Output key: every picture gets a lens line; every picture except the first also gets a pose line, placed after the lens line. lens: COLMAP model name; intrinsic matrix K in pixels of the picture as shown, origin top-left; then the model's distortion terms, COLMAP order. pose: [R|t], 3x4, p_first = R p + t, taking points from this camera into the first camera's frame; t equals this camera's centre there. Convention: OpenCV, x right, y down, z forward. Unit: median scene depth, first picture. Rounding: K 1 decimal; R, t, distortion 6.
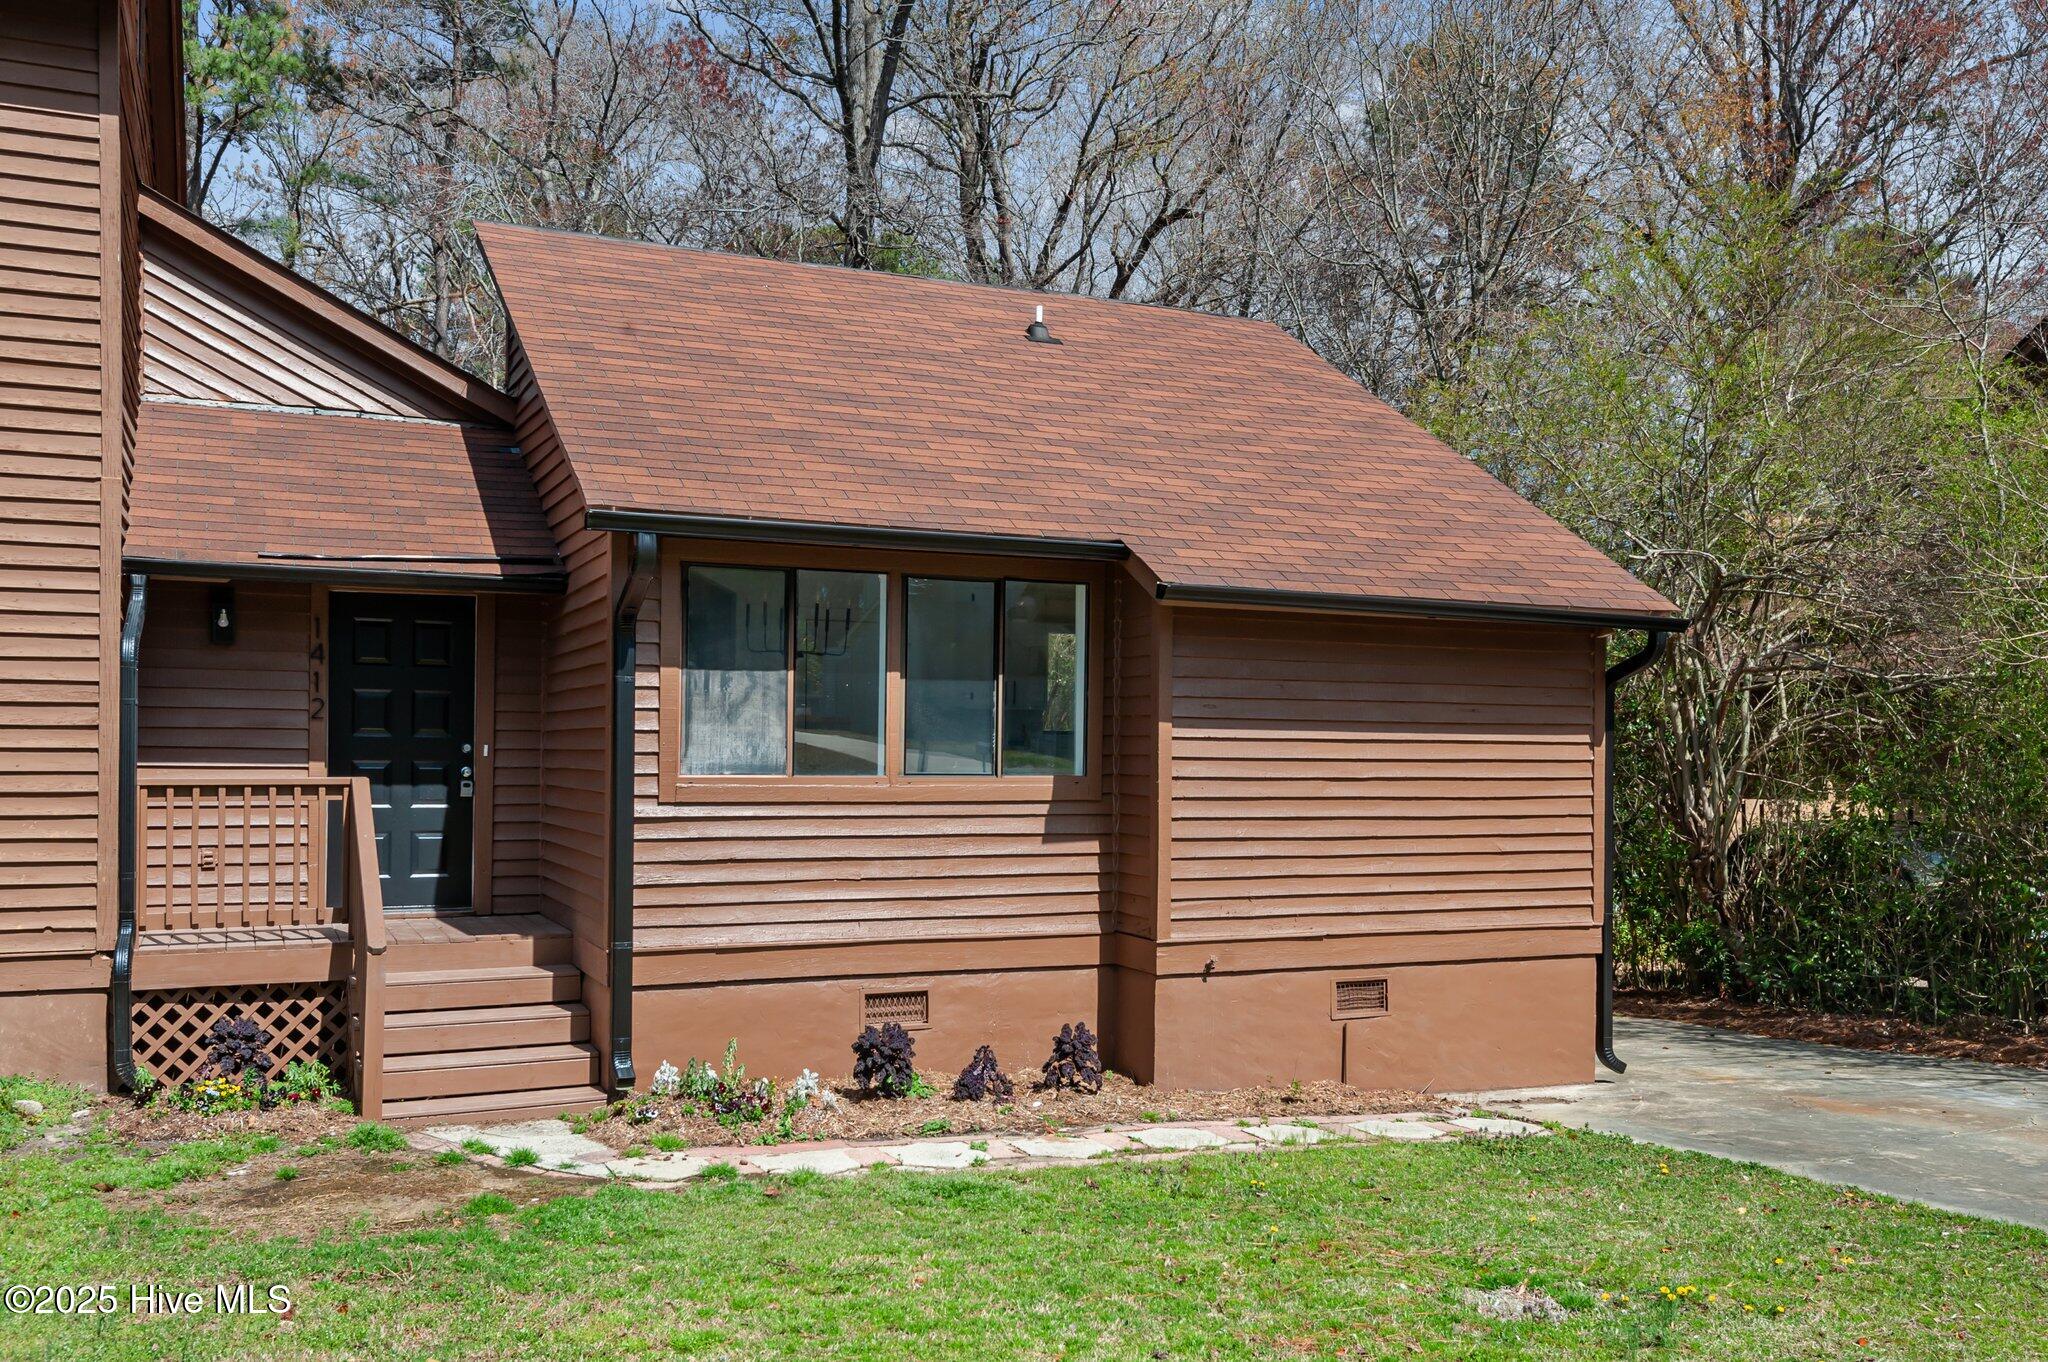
lens RADIAL K [[1760.2, 0, 1022.1], [0, 1760.2, 748.0], [0, 0, 1]] dist [0.031986, -0.012088]
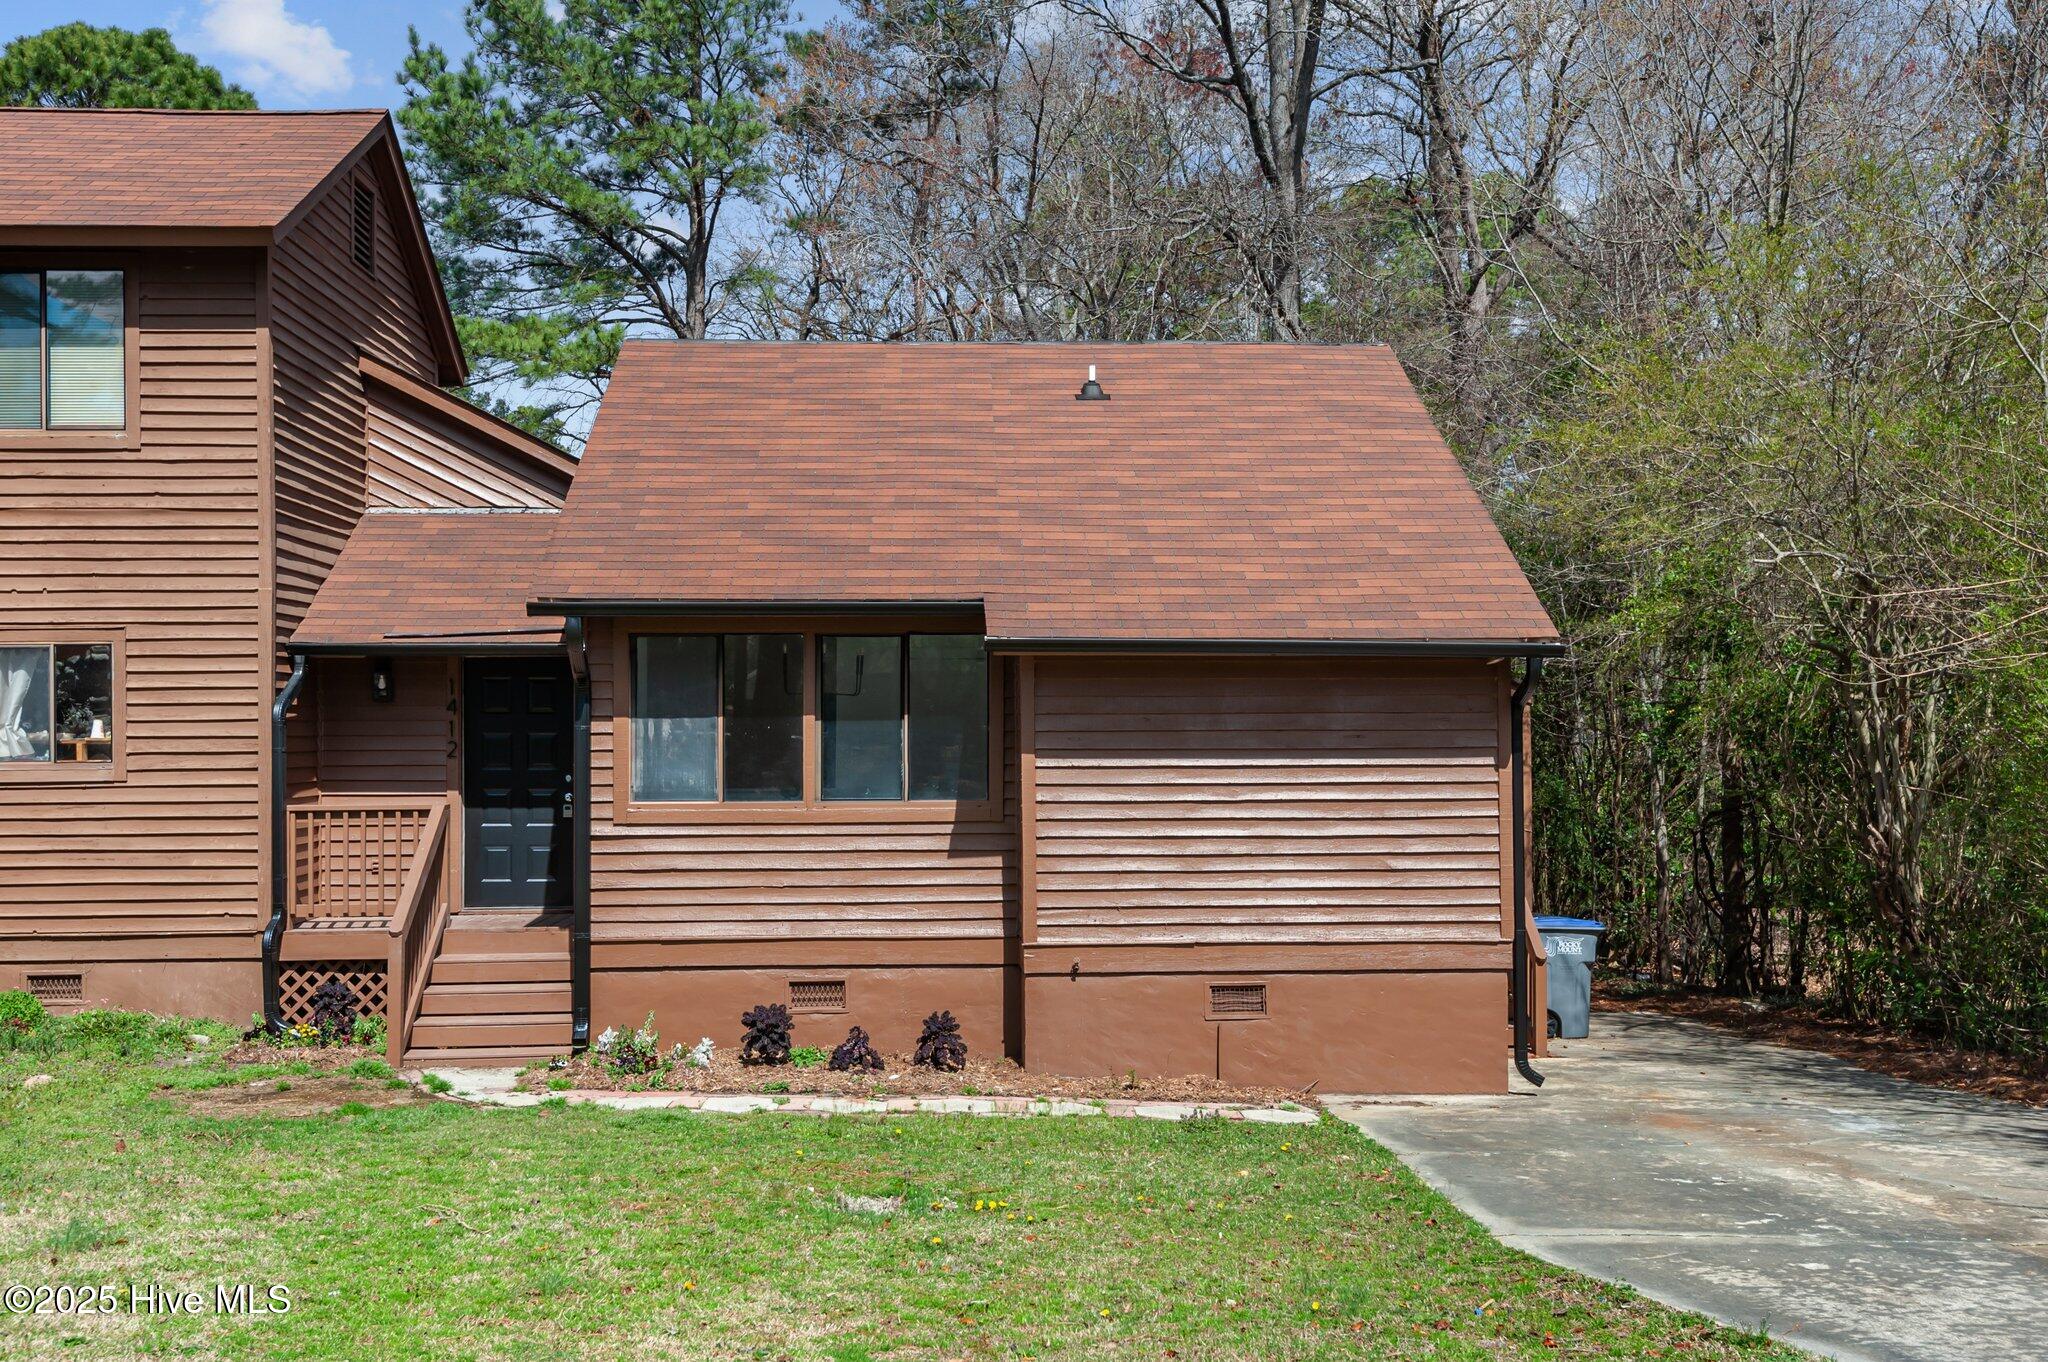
lens RADIAL K [[1992.6, 0, 1028.7], [0, 1992.6, 713.9], [0, 0, 1]] dist [0.022366, 0.000000]
pose [[0.931708, -0.018823, -0.362720, 0.558444], [0.012805, 0.999738, -0.018989, -0.016079], [0.362983, 0.013047, 0.931705, -0.217419]]
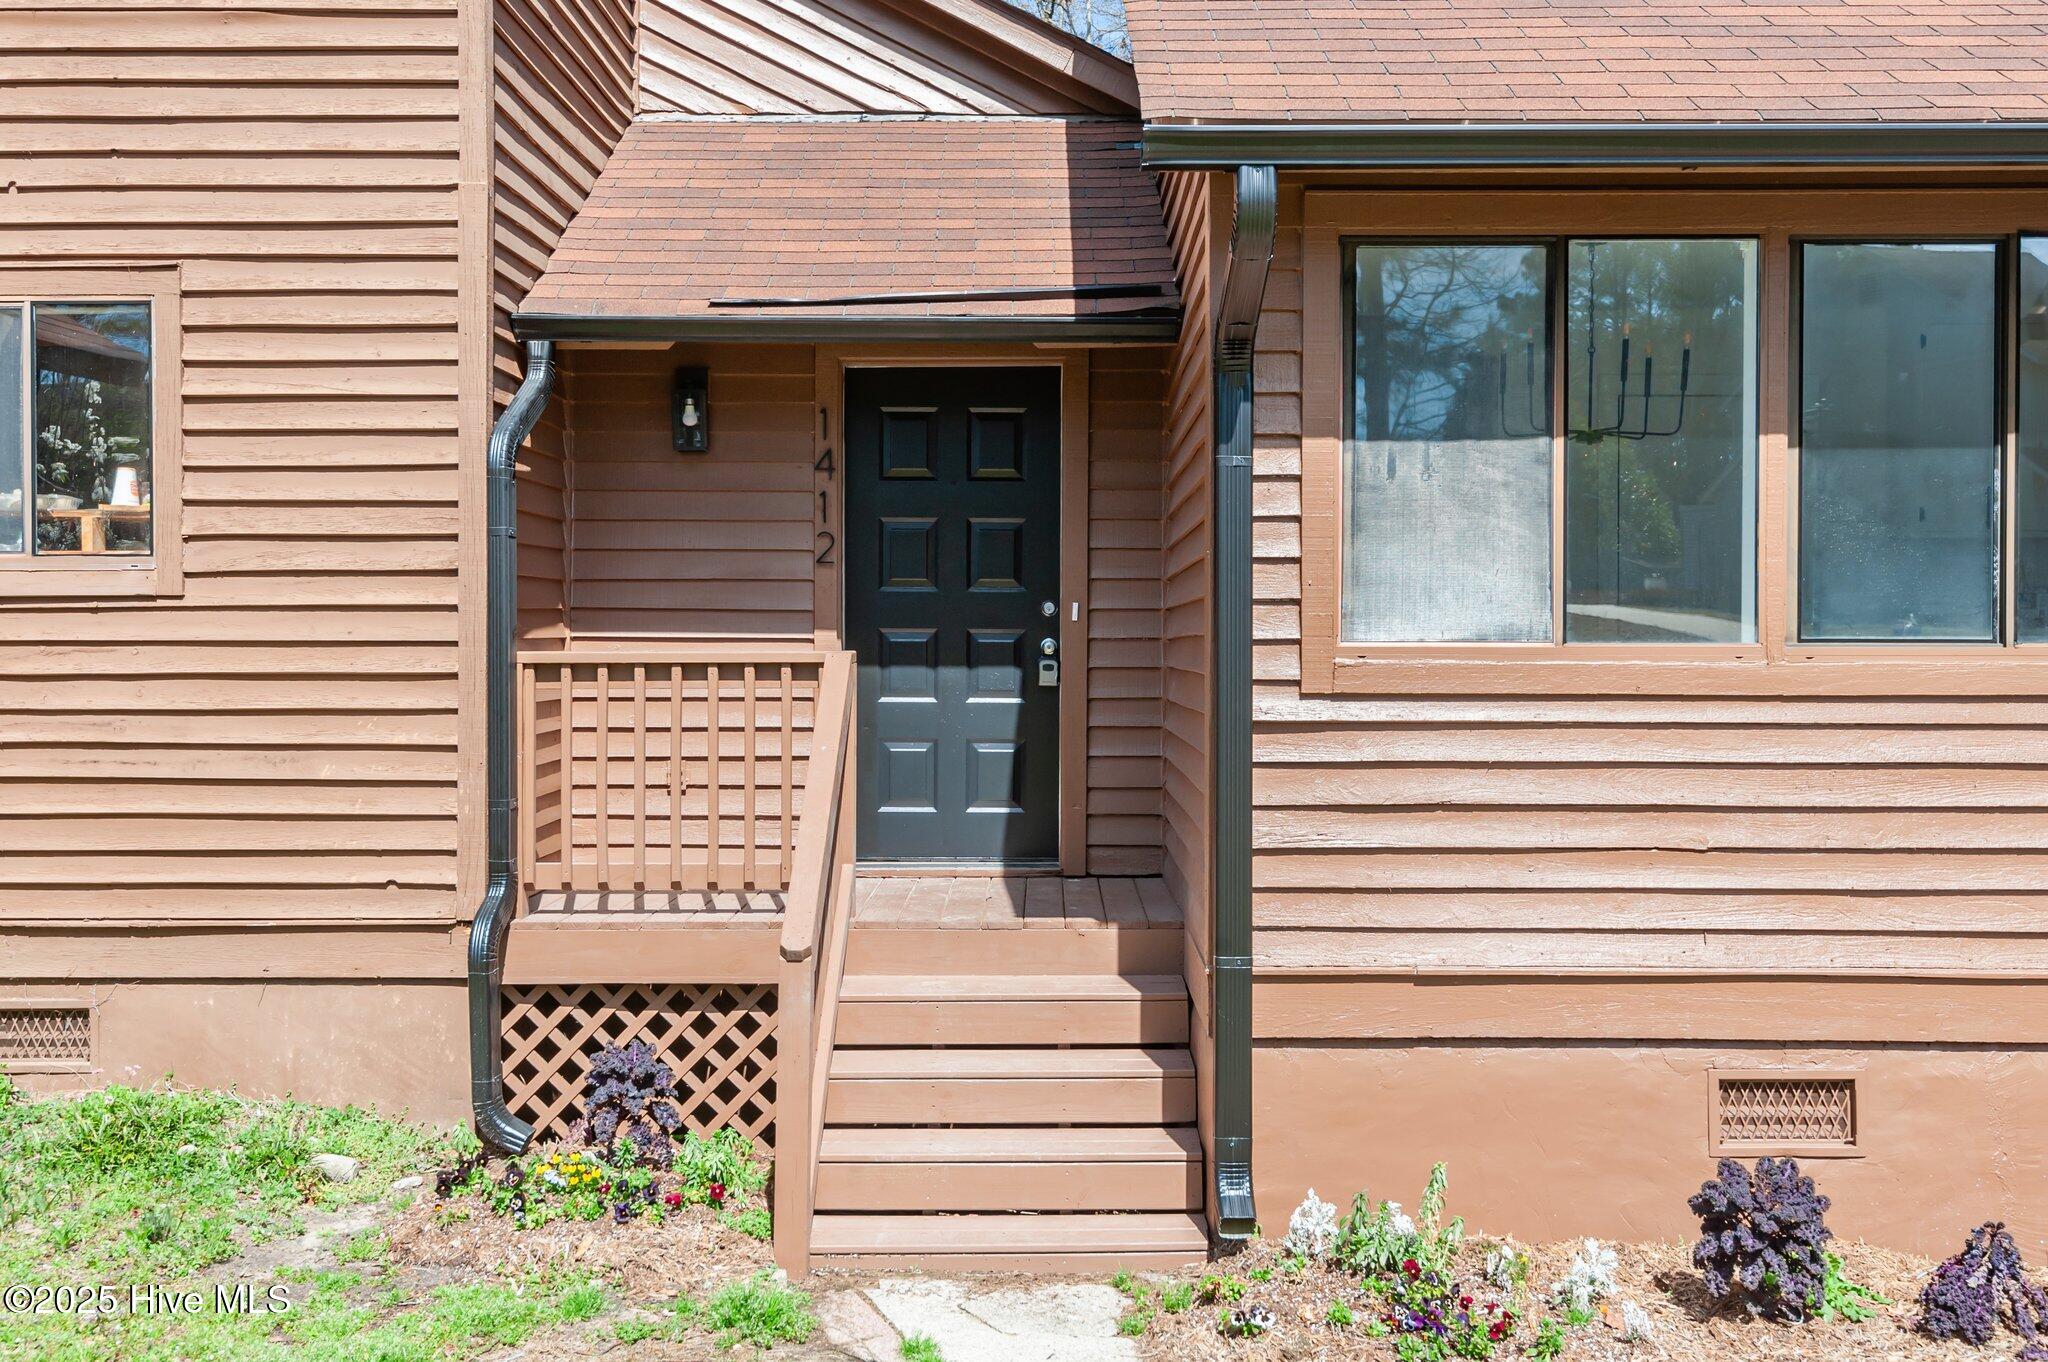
lens RADIAL K [[1992.6, 0, 1025.9], [0, 1992.6, 631.5], [0, 0, 1]] dist [0.022366, 0.000000]
pose [[0.908144, -0.009000, -0.418561, -0.028522], [0.006455, 0.999951, -0.007496, 0.015234], [0.418608, 0.004106, 0.908158, 0.394881]]
